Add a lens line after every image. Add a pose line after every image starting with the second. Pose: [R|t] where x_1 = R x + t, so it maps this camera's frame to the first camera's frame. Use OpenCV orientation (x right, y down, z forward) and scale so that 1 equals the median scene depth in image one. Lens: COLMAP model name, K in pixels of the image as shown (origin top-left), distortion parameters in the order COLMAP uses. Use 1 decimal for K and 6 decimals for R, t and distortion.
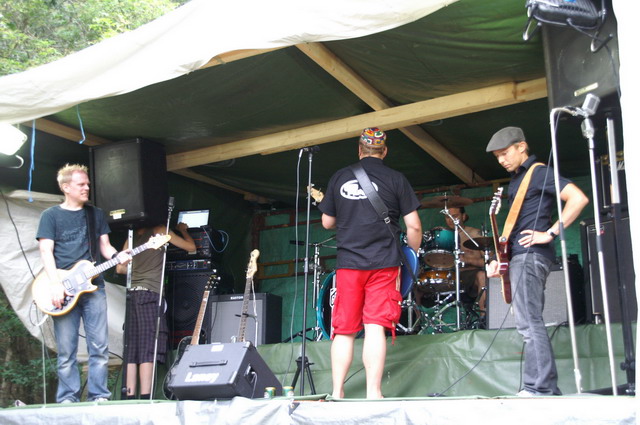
lens RADIAL K [[943.5, 0, 320.3], [0, 943.5, 229.7], [0, 0, 1]] dist [0.217140, 0.046427]
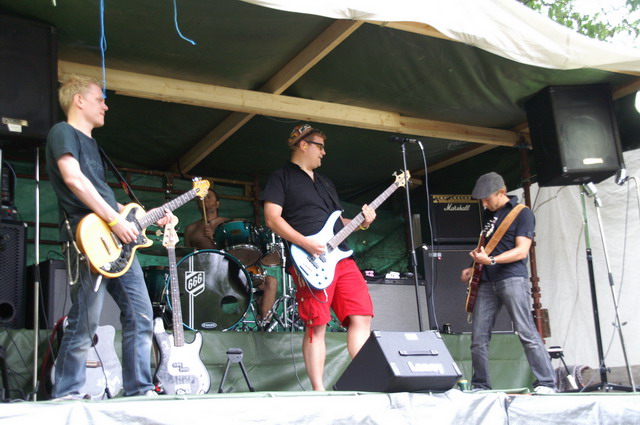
lens RADIAL K [[974.3, 0, 320.9], [0, 974.3, 230.8], [0, 0, 1]] dist [0.240691, 0.098285]
pose [[0.427511, 0.153712, 0.890846, -1.013494], [-0.149044, 0.983937, -0.098249, 0.129929], [-0.891639, -0.090773, 0.443554, 0.663589]]
